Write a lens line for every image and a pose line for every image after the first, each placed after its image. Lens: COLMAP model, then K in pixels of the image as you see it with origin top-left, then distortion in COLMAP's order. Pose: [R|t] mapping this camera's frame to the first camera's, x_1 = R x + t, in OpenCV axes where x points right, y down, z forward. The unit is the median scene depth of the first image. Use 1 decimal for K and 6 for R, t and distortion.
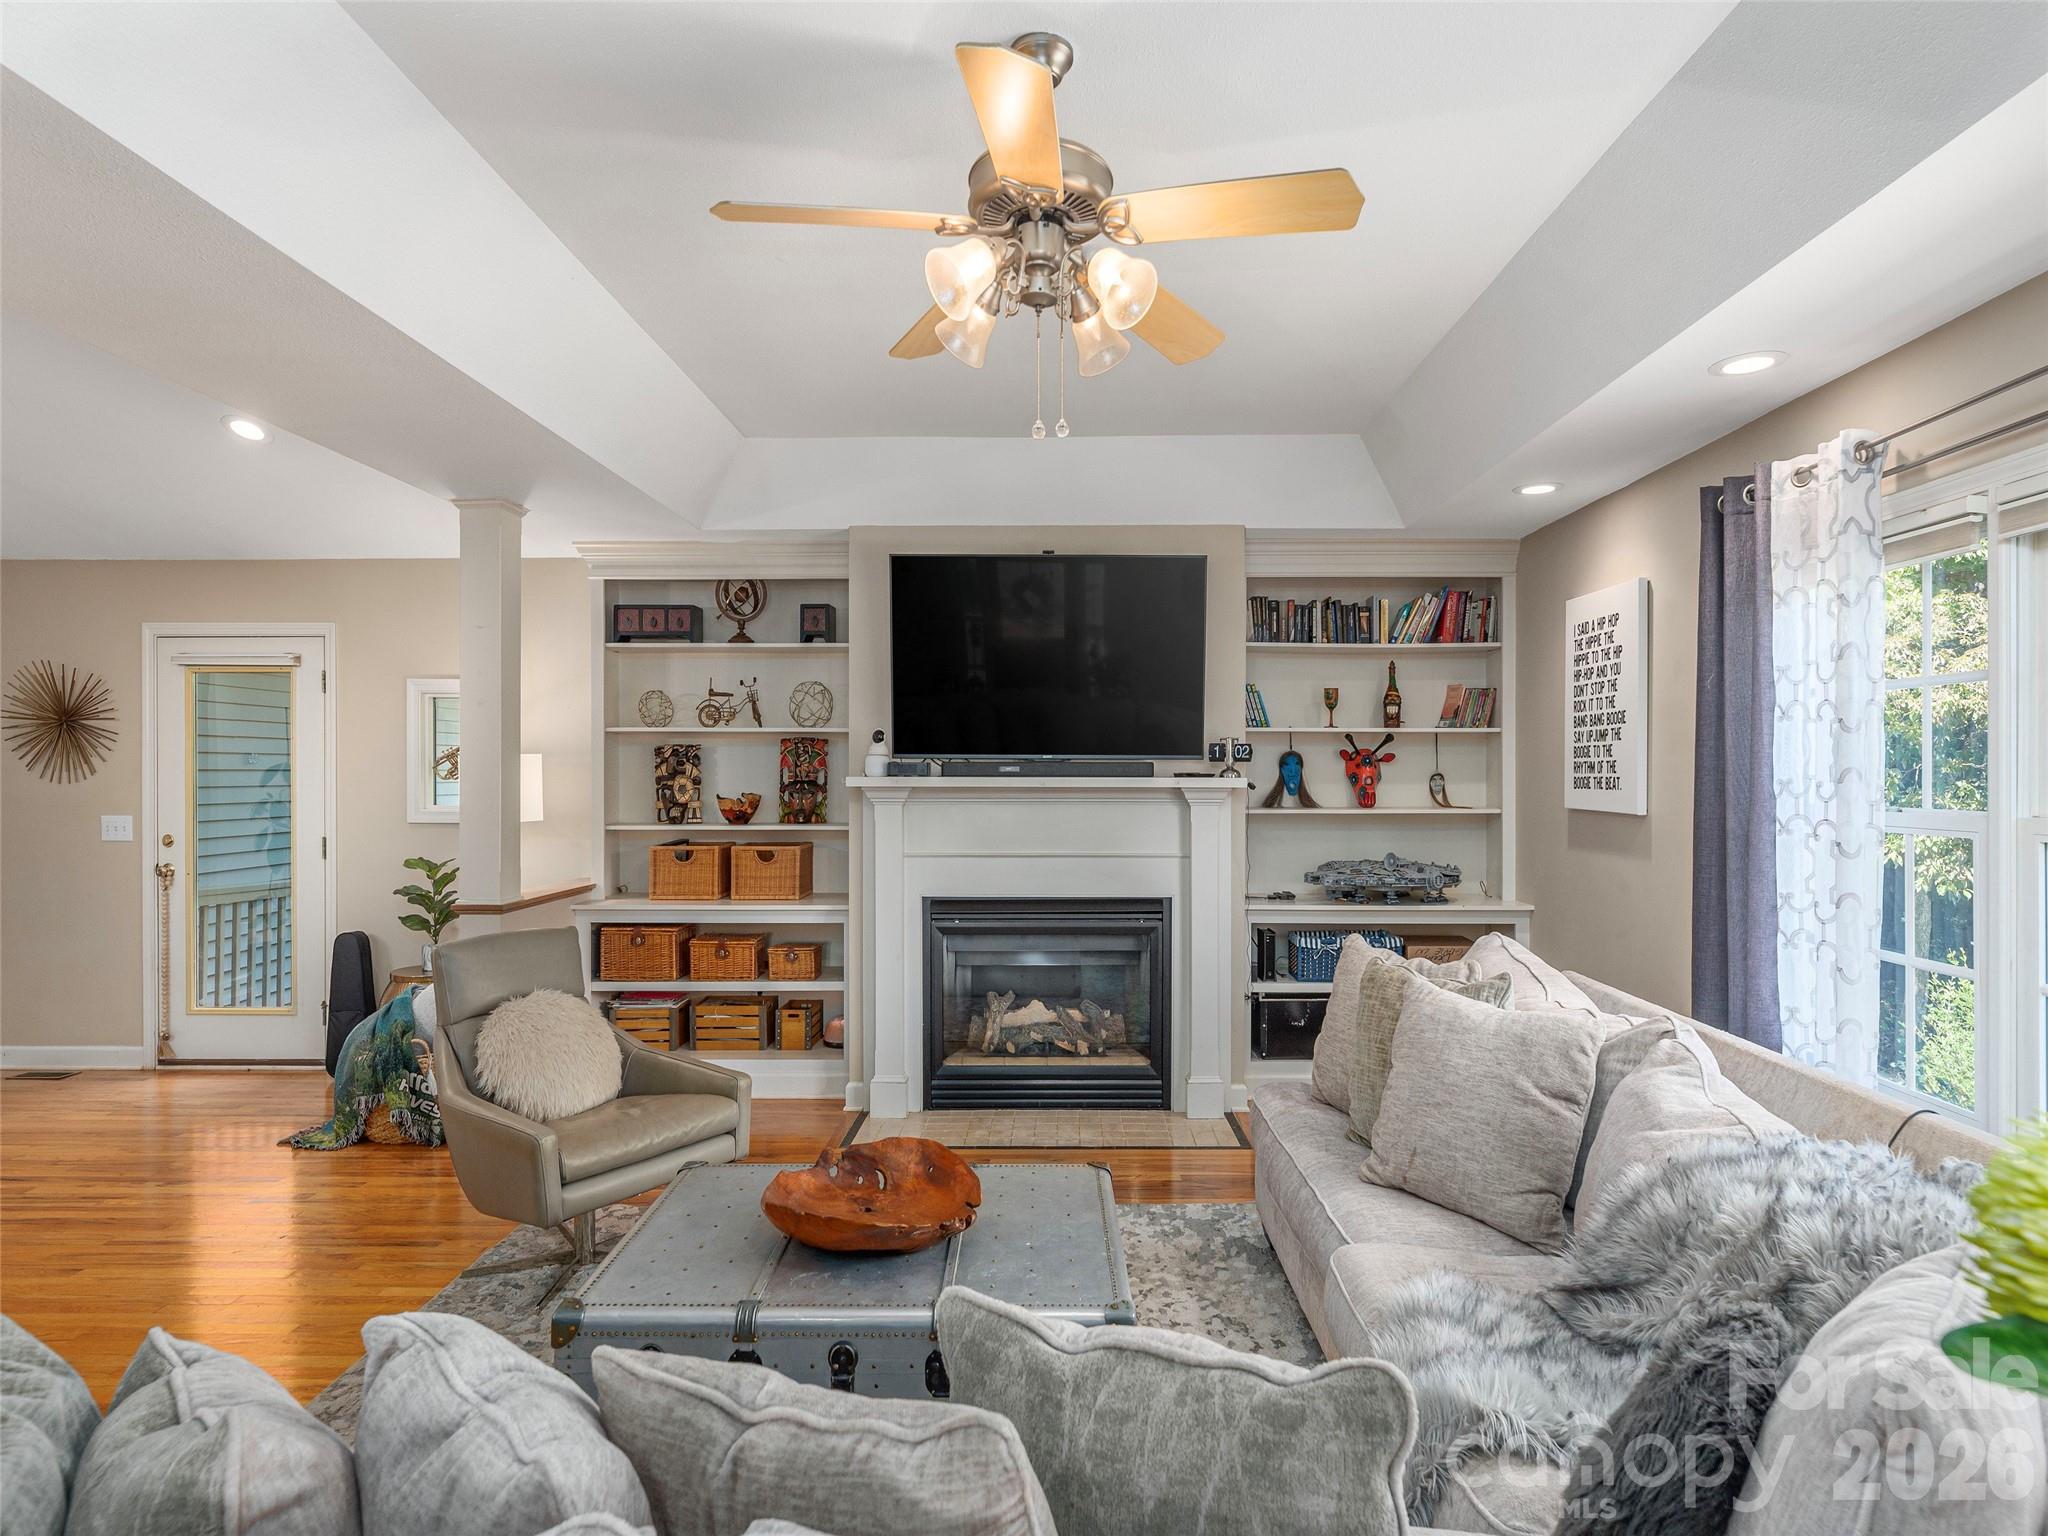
lens RADIAL K [[1086.9, 0, 1054.9], [0, 1086.9, 776.0], [0, 0, 1]] dist [-0.006970, -0.000002]
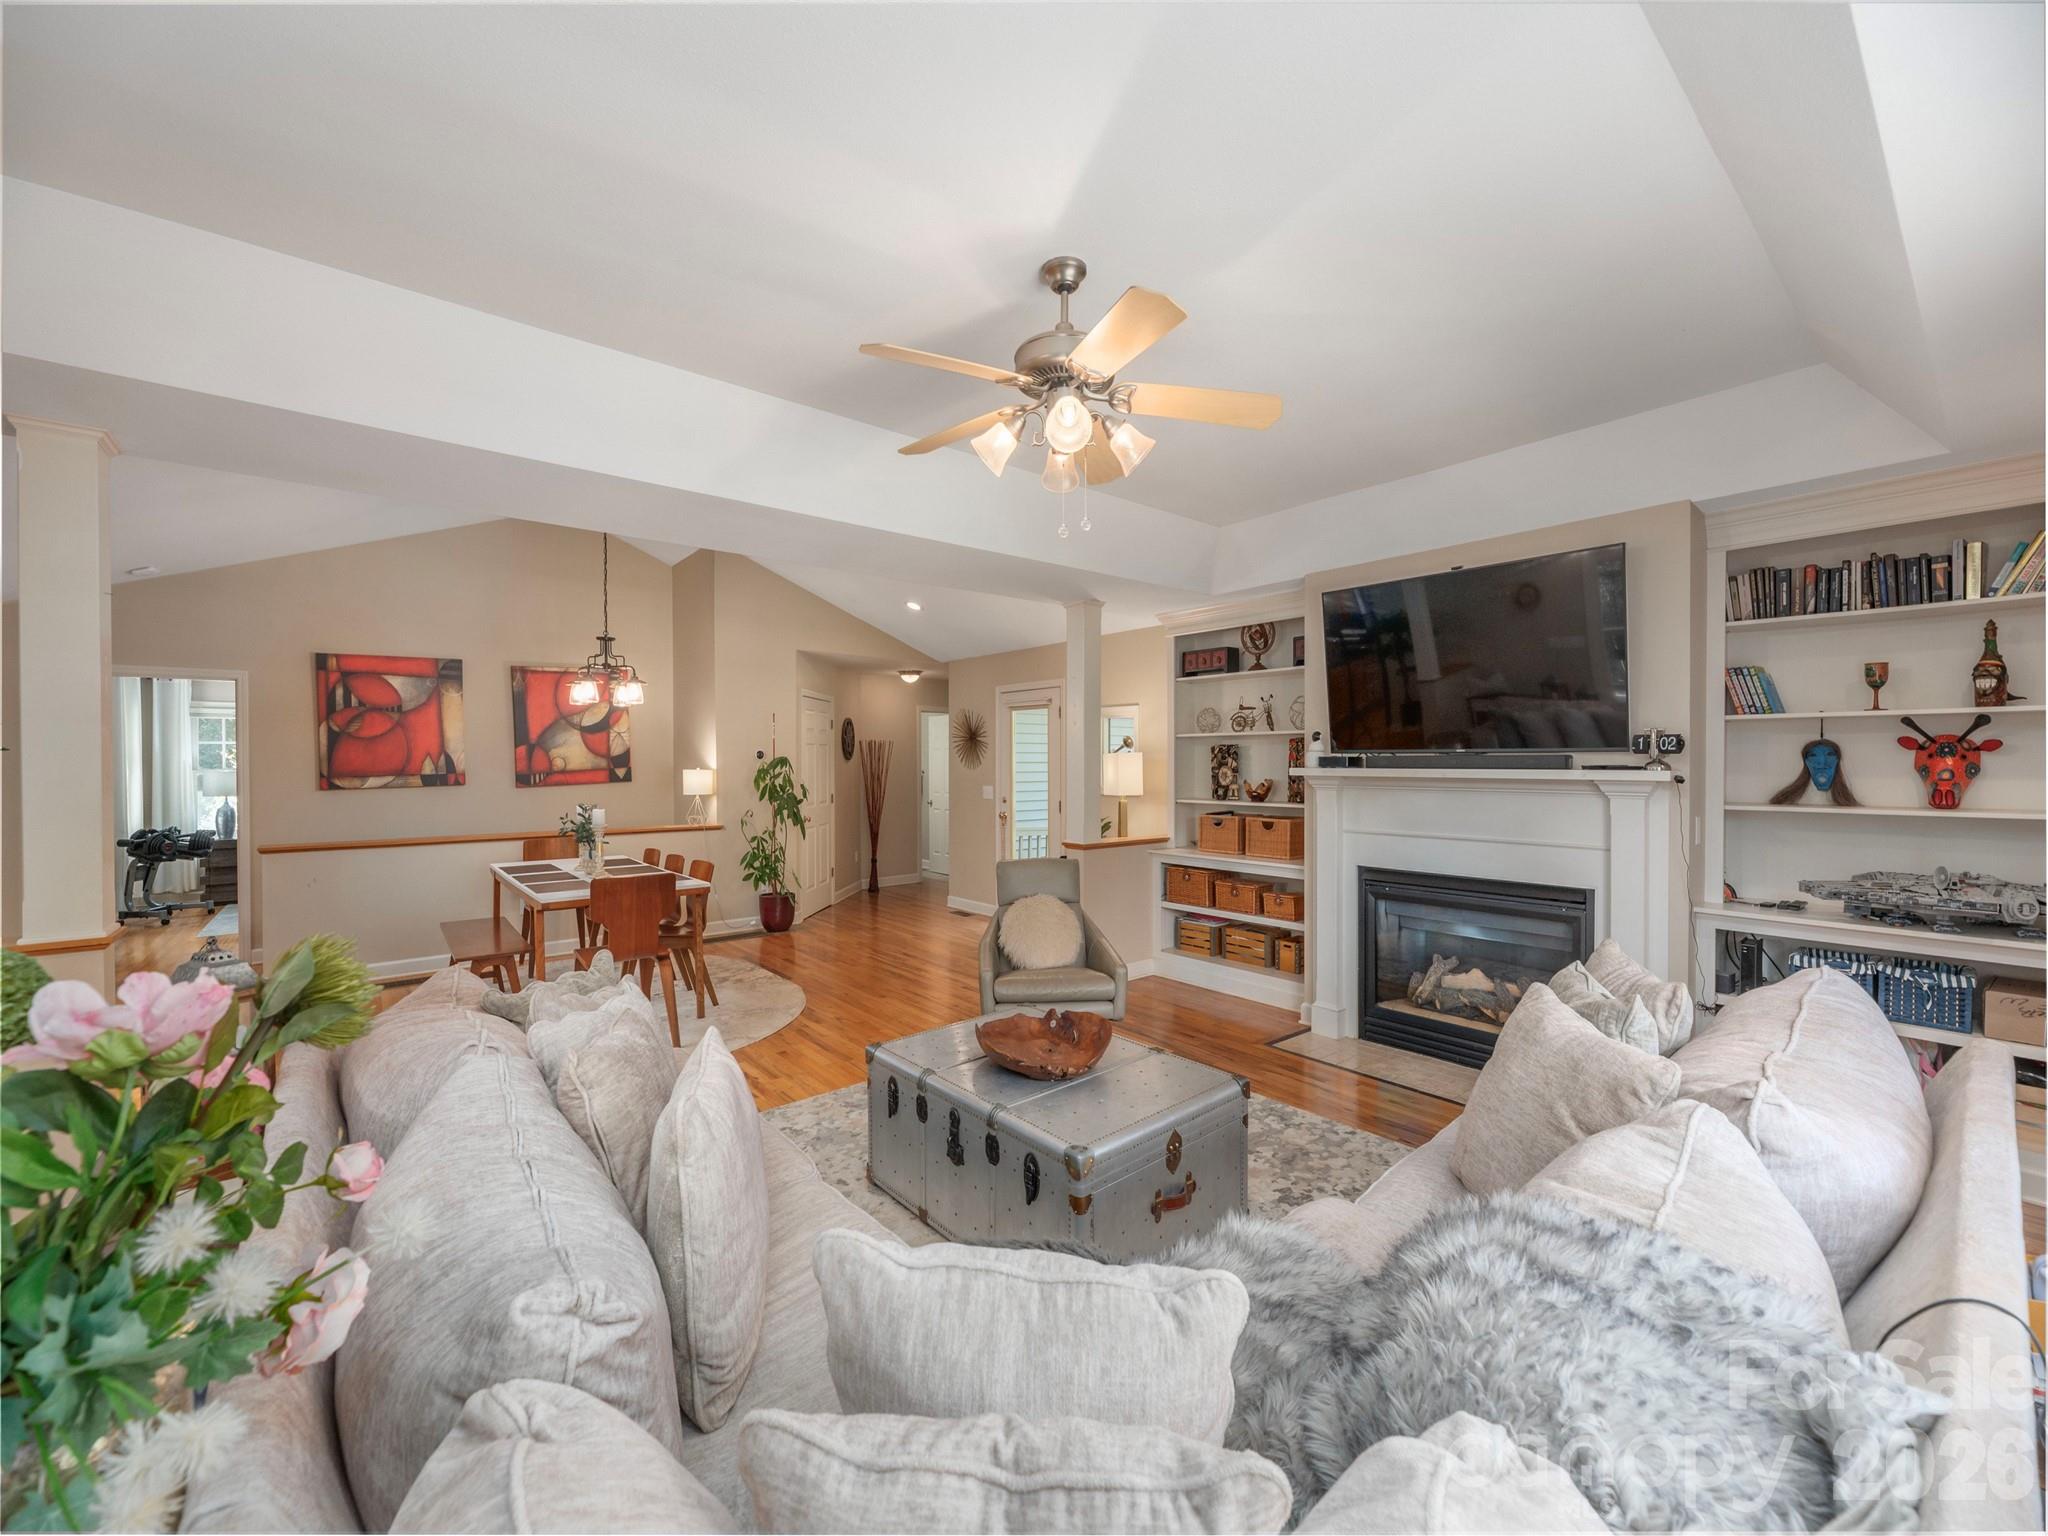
lens RADIAL K [[833.1, 0, 1018.9], [0, 833.1, 769.2], [0, 0, 1]] dist [-0.002234, 0.000036]
pose [[0.636938, 0.005335, -0.770897, 0.339024], [0.002114, 0.999960, 0.008667, -0.006847], [0.770912, -0.007150, 0.636901, 0.096759]]
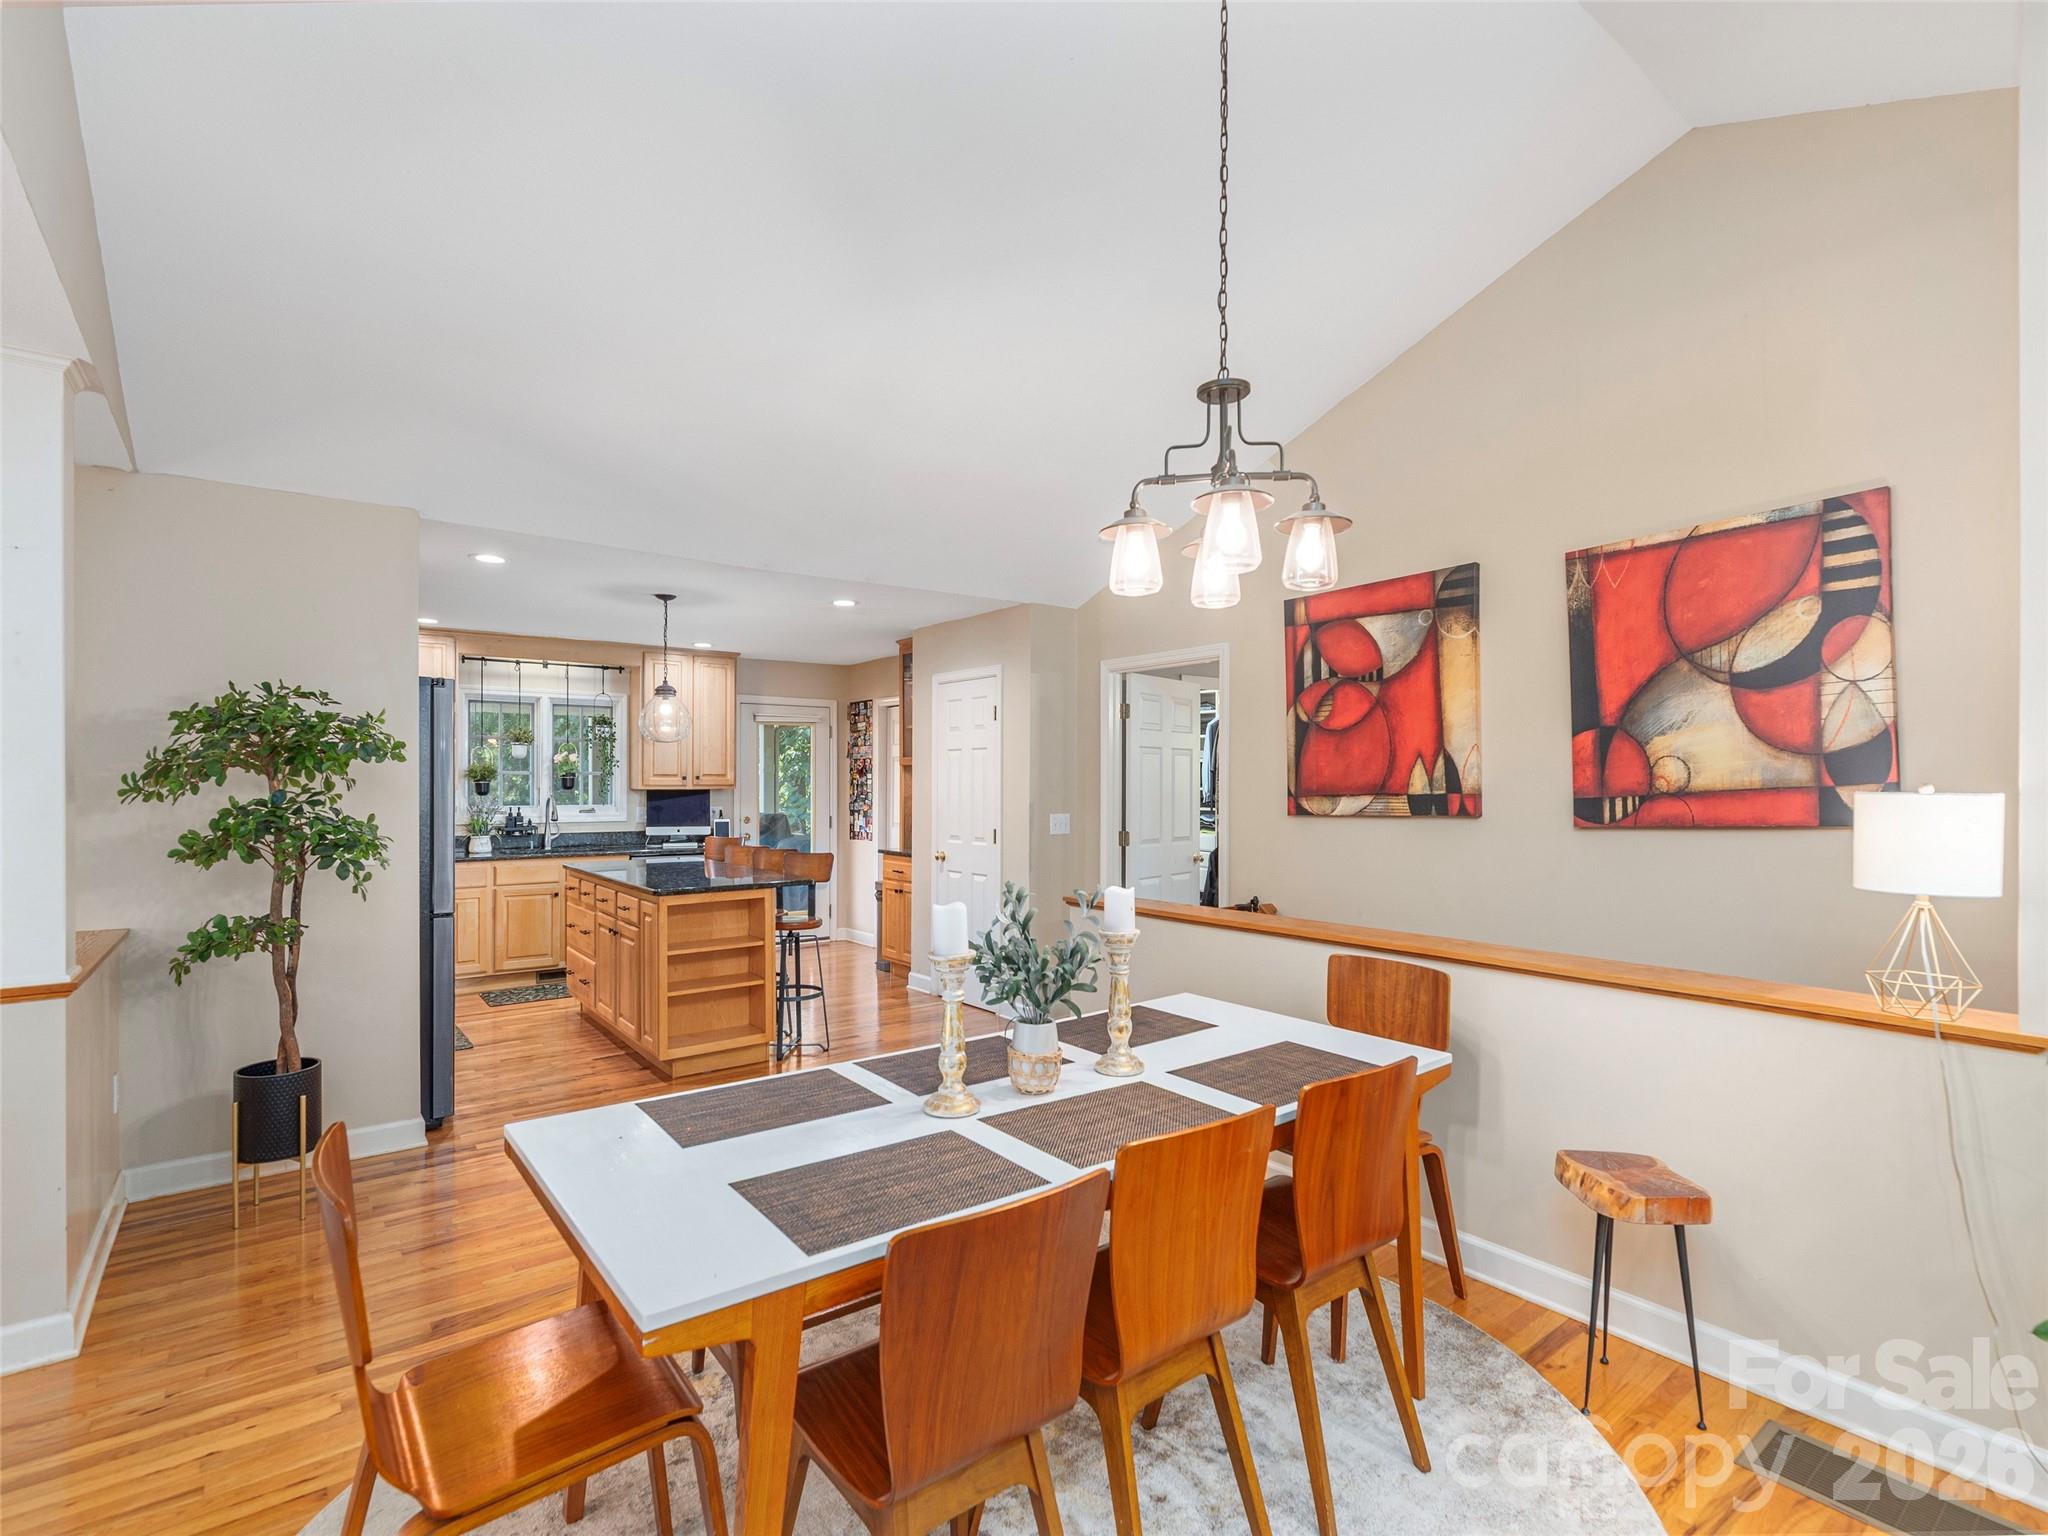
lens RADIAL K [[962.6, 0, 1020.5], [0, 962.6, 792.0], [0, 0, 1]] dist [-0.006076, 0.001591]
pose [[-0.788236, 0.006808, -0.615336, -0.540855], [-0.001395, 0.999916, 0.012851, -0.000632], [0.615372, 0.010988, -0.788160, 0.659584]]
